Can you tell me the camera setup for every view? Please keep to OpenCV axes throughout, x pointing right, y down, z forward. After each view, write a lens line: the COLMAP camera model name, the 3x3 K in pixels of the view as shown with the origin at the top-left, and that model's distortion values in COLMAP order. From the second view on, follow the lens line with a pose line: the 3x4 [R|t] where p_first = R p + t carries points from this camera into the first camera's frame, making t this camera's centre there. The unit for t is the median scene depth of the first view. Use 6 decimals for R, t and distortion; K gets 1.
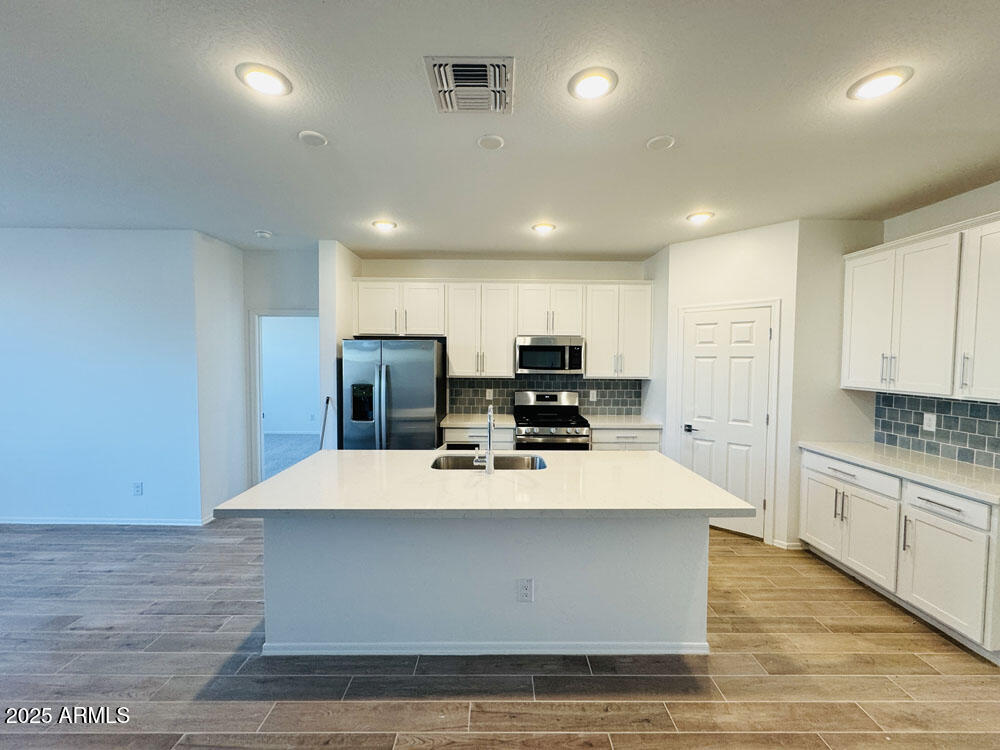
lens RADIAL K [[401.8, 0, 547.7], [0, 401.8, 365.1], [0, 0, 1]] dist [0.000522, 0.000127]
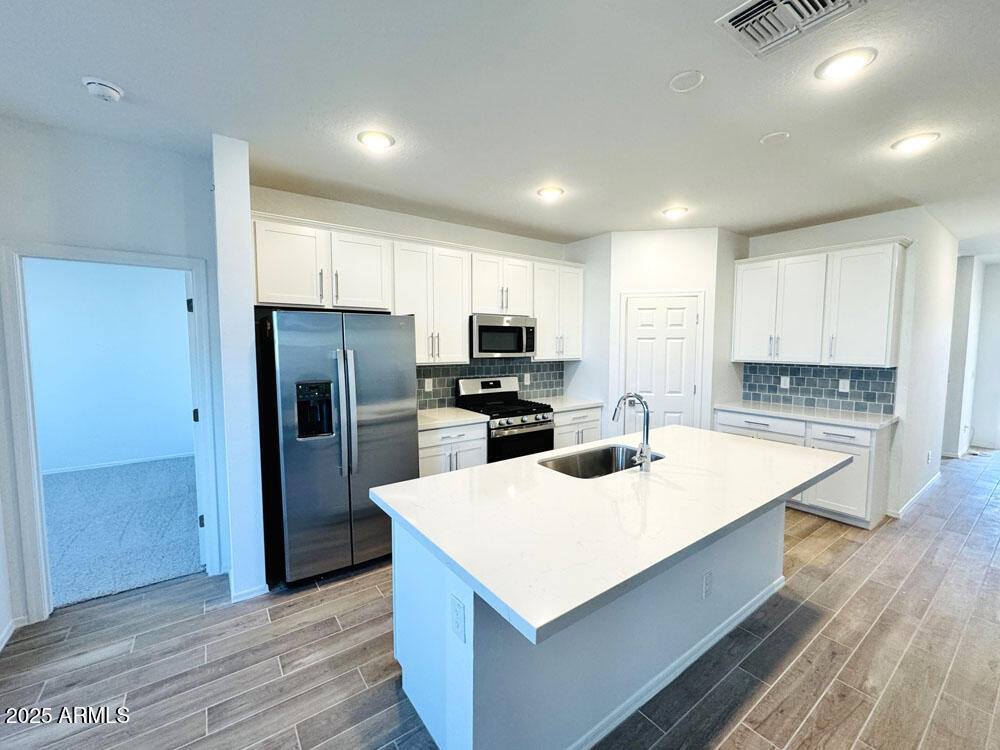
lens RADIAL K [[401.8, 0, 468.5], [0, 401.8, 363.4], [0, 0, 1]] dist [0.000522, 0.000127]
pose [[0.831078, -0.034846, 0.555063, -1.182584], [0.016337, 0.999134, 0.038264, -0.001433], [-0.555915, -0.022732, 0.830928, 0.624277]]
